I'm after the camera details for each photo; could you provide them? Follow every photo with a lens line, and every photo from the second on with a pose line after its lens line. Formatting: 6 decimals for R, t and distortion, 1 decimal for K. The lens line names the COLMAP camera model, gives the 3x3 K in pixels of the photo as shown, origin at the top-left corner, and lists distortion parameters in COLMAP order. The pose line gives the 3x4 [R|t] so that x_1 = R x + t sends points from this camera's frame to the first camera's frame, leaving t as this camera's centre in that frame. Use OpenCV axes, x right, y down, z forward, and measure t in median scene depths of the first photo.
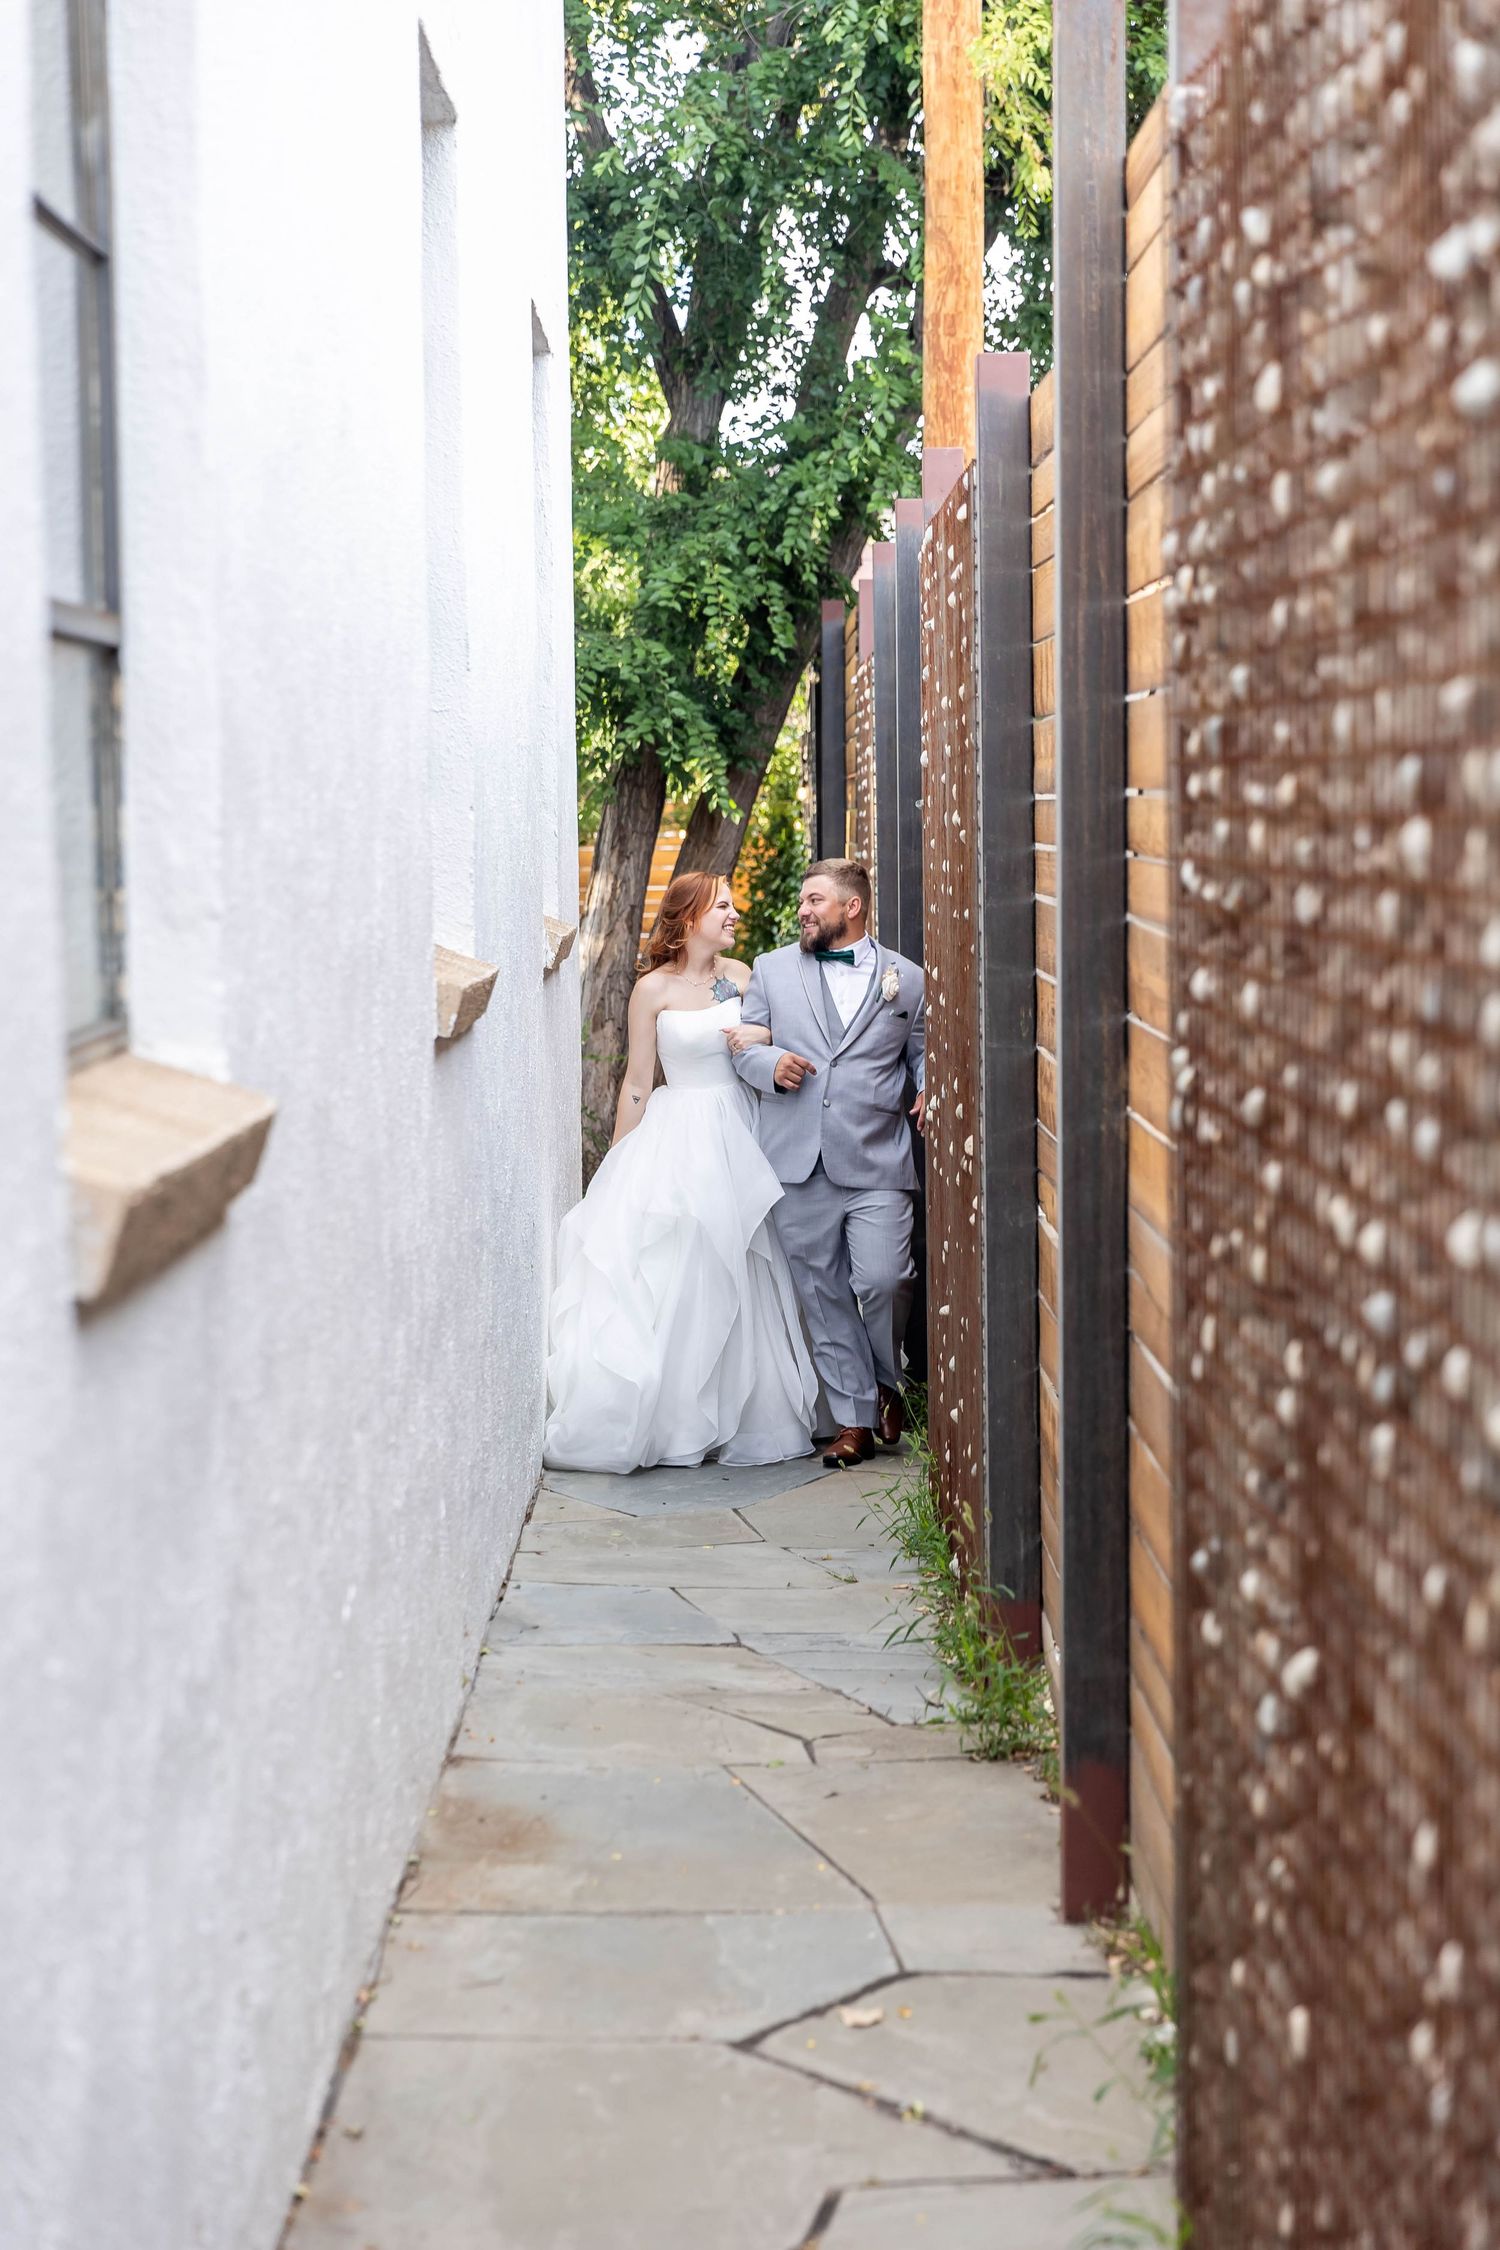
lens RADIAL K [[4464.4, 0, 745.5], [0, 4464.4, 1126.1], [0, 0, 1]] dist [-0.035366, 0.000000]
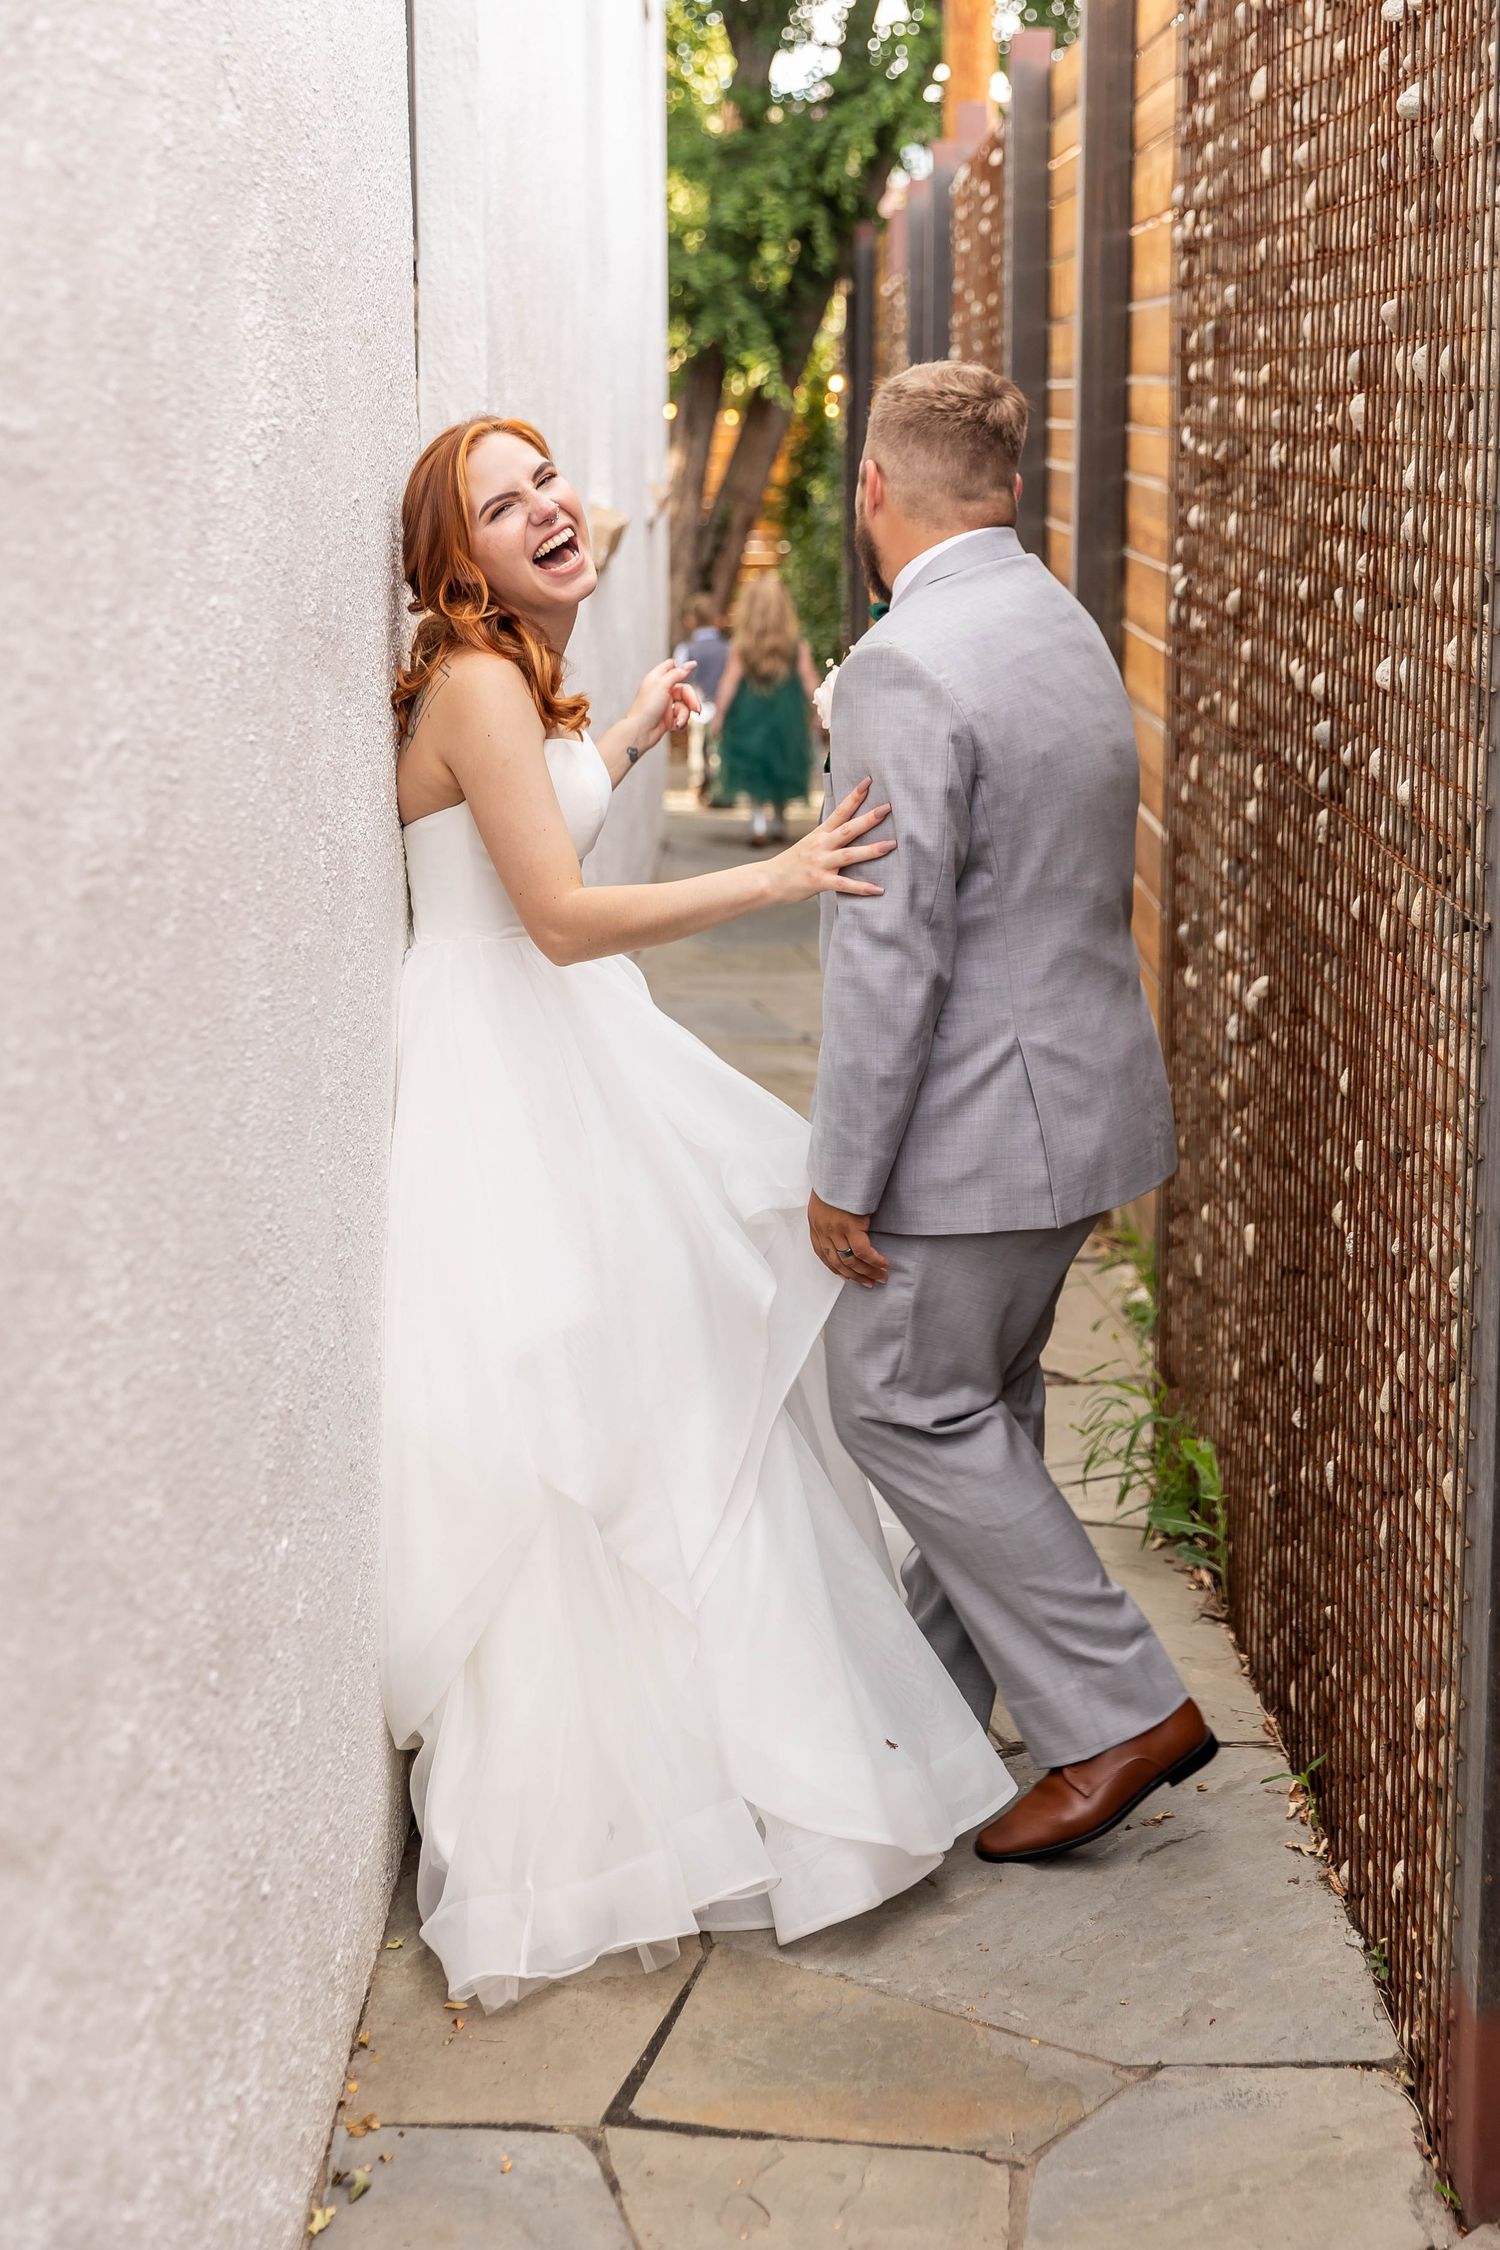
lens RADIAL K [[3621.9, 0, 758.8], [0, 3621.9, 1126.2], [0, 0, 1]] dist [-0.021881, 0.000000]
pose [[0.999930, 0.010609, -0.005169, -0.025823], [-0.009863, 0.991779, 0.127579, 0.013979], [0.006480, -0.127519, 0.991815, -0.144797]]
